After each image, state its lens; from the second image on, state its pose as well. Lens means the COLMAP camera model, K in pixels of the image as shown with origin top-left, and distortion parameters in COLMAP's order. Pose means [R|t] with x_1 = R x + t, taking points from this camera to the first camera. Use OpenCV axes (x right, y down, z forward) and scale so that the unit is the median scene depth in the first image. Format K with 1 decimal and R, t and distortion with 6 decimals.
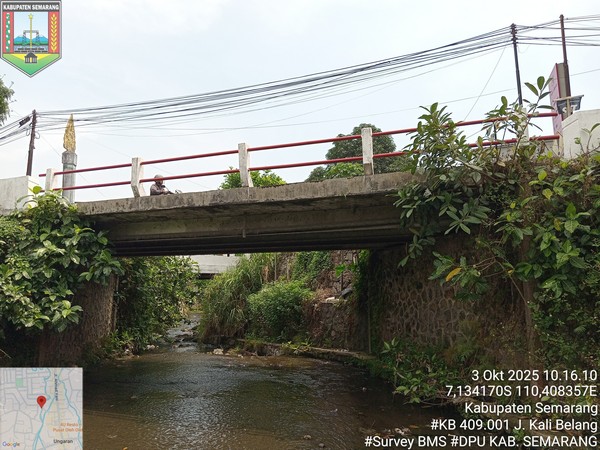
lens RADIAL K [[448.9, 0, 300.0], [0, 448.9, 225.0], [0, 0, 1]] dist [0.045886, -0.102510]
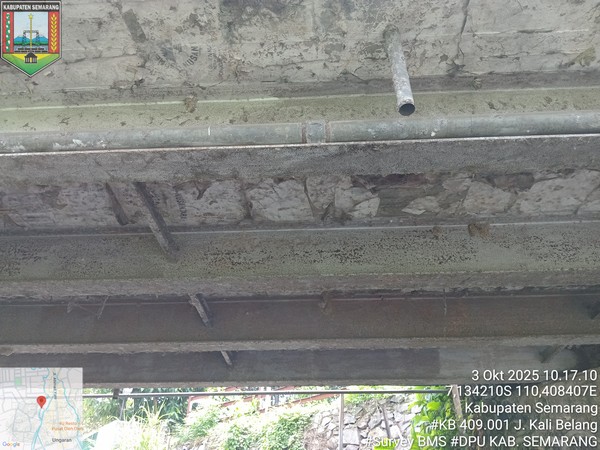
lens RADIAL K [[448.9, 0, 300.0], [0, 448.9, 225.0], [0, 0, 1]] dist [0.045886, -0.102510]
pose [[0.950466, 0.179554, 0.253723, -0.107903], [-0.047516, 0.890614, -0.452271, 0.084755], [-0.307176, 0.417812, 0.855030, 0.453899]]
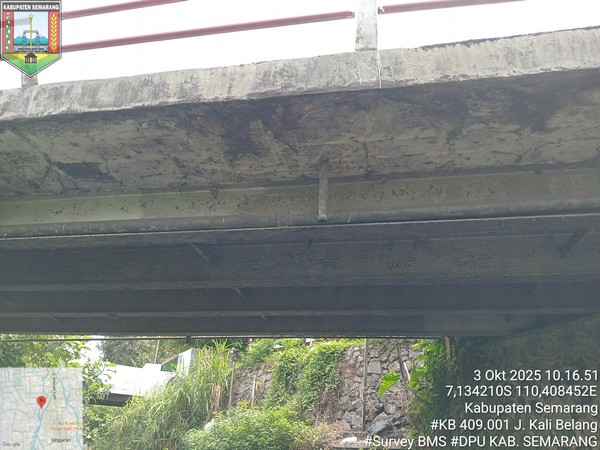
lens RADIAL K [[448.9, 0, 300.0], [0, 448.9, 225.0], [0, 0, 1]] dist [0.045886, -0.102510]
pose [[0.981671, 0.117105, 0.150360, -0.101270], [-0.067010, 0.950660, -0.302912, 0.073445], [-0.178414, 0.287284, 0.941083, 0.349669]]
